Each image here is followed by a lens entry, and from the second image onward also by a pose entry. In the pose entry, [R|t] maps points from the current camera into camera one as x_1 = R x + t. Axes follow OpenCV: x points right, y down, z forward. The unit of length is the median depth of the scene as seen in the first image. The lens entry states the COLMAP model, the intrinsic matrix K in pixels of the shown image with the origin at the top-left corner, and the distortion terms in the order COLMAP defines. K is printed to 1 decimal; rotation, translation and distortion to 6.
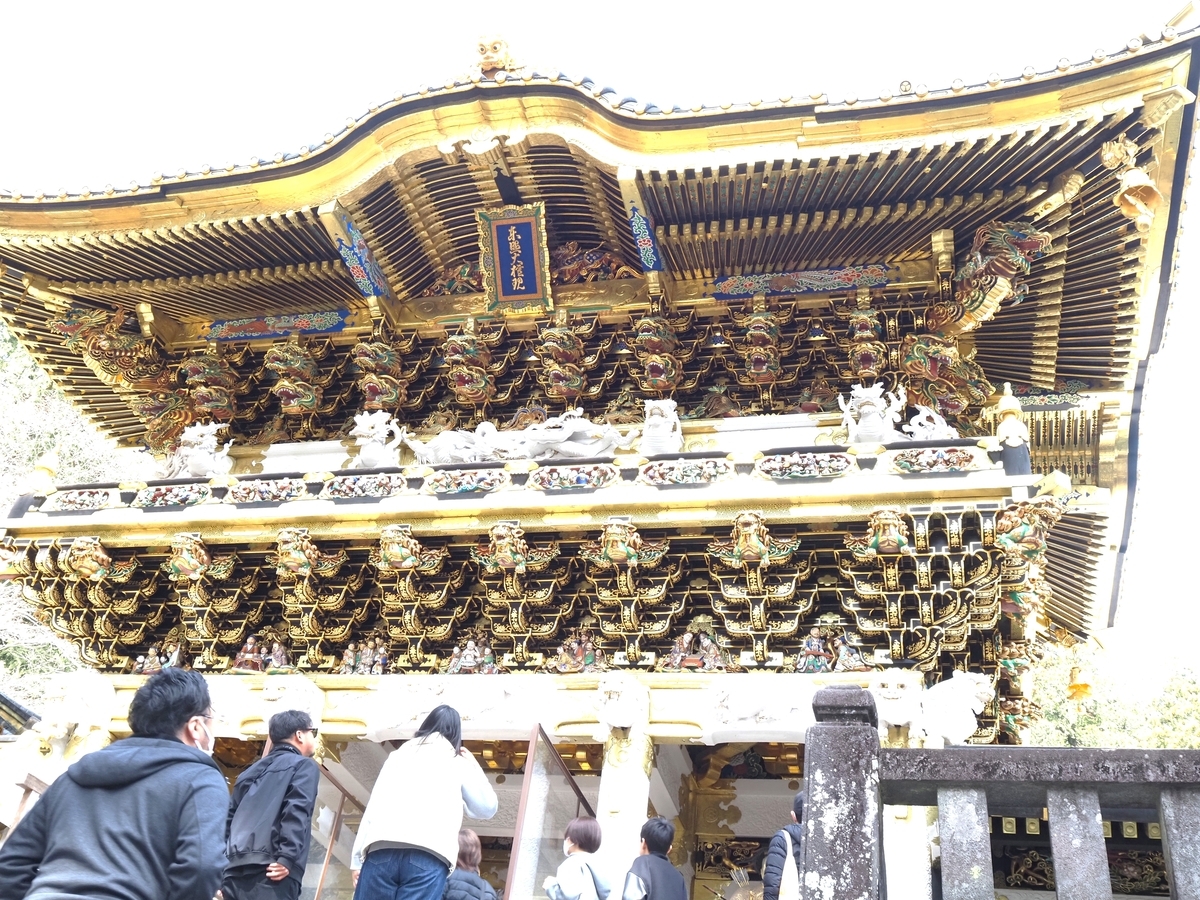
lens RADIAL K [[1197.5, 0, 601.4], [0, 1197.5, 423.6], [0, 0, 1]] dist [-0.005607, -0.016175]
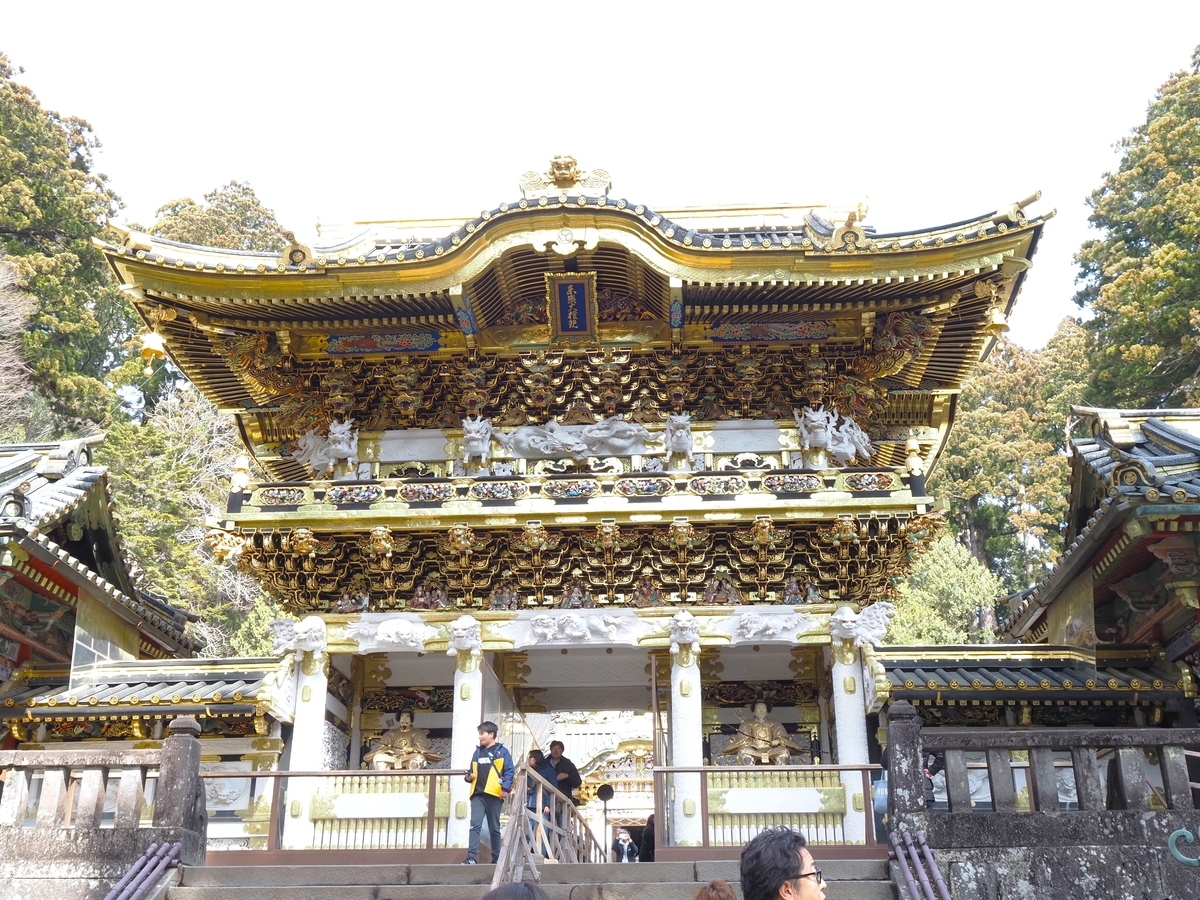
lens RADIAL K [[1197.5, 0, 601.4], [0, 1197.5, 423.6], [0, 0, 1]] dist [-0.005607, -0.016175]
pose [[0.978454, -0.035853, 0.203329, -0.365753], [-0.014420, 0.970536, 0.240524, -0.382097], [-0.205962, -0.238273, 0.949108, -0.421437]]
